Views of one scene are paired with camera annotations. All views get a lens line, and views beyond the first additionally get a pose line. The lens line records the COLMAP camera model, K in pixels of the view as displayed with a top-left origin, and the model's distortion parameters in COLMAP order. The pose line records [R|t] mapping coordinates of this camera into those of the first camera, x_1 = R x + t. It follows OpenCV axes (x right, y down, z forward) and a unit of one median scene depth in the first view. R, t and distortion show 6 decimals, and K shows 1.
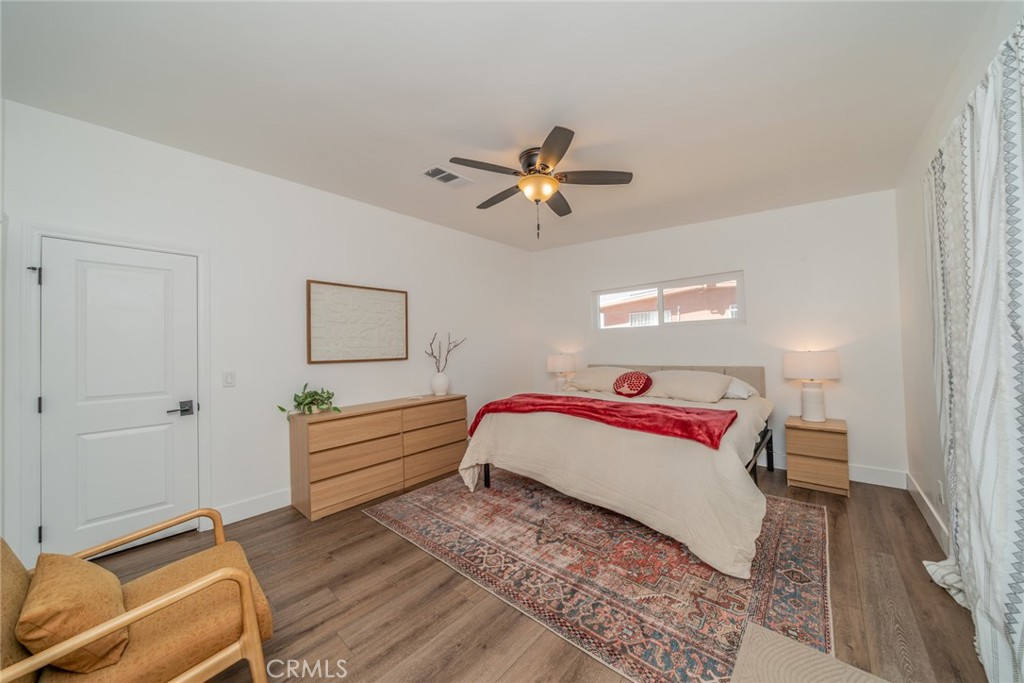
lens RADIAL K [[338.5, 0, 489.8], [0, 338.5, 339.8], [0, 0, 1]] dist [-0.000715, -0.000053]
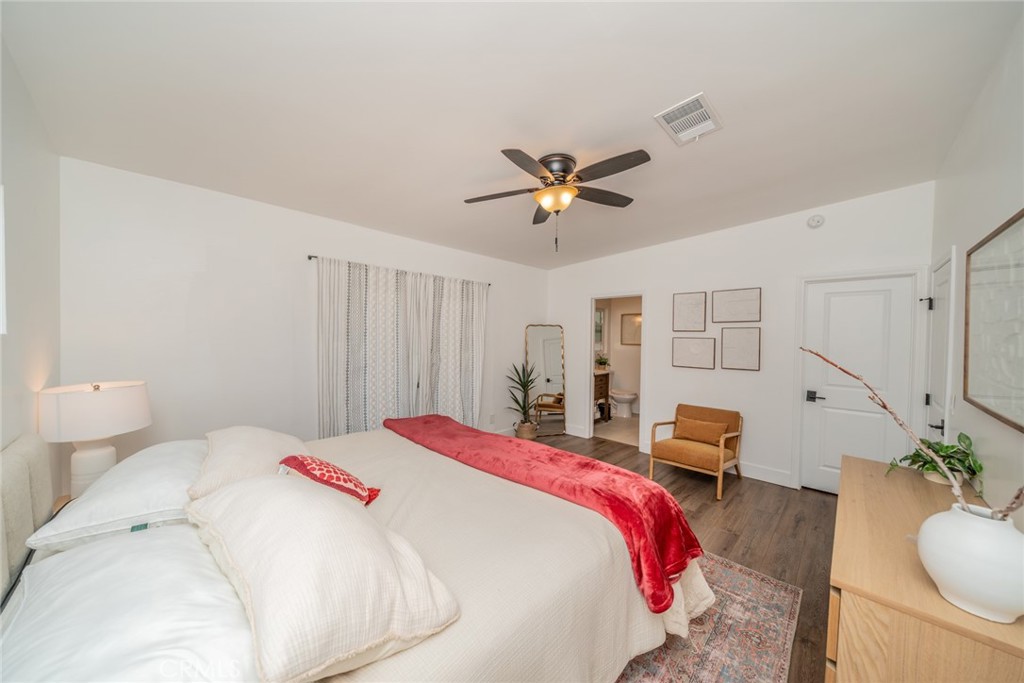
lens RADIAL K [[352.4, 0, 512.0], [0, 352.4, 341.5], [0, 0, 1]] dist [-0.001152, -0.000065]
pose [[-0.999974, 0.003852, -0.006024, 0.312328], [0.003828, 0.999985, 0.004011, -0.049618], [0.006039, 0.003987, -0.999974, 2.158228]]
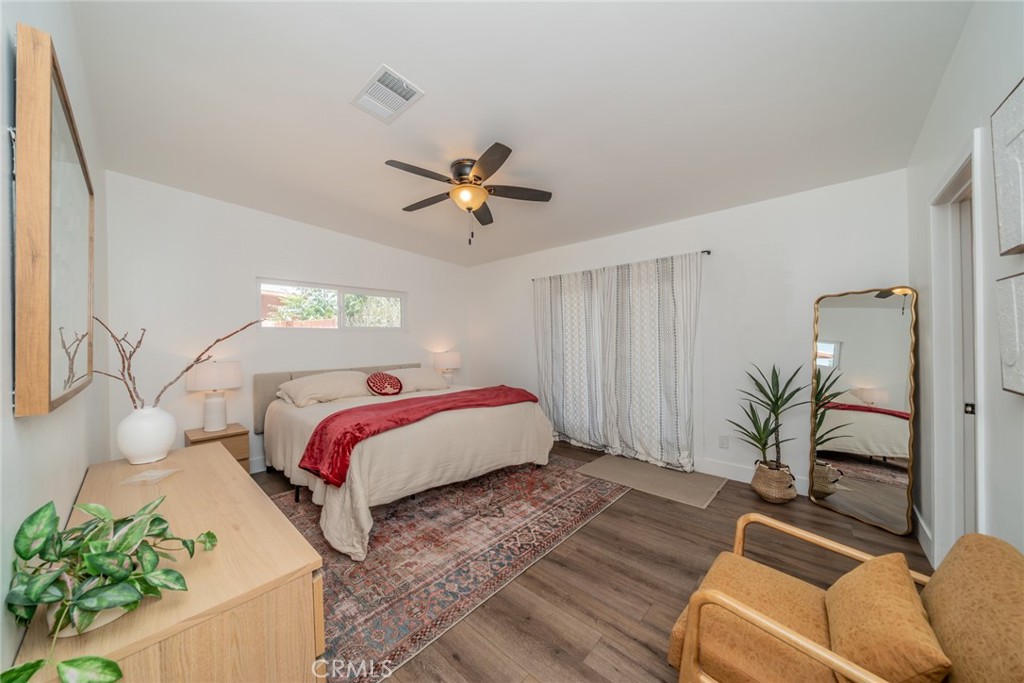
lens RADIAL K [[361.9, 0, 512.0], [0, 361.9, 341.5], [0, 0, 1]] dist [-0.001162, -0.000049]
pose [[-0.011313, 0.026109, 0.999595, -1.054863], [0.001496, 0.999658, -0.026093, 0.045032], [-0.999935, 0.001200, -0.011348, 0.953890]]
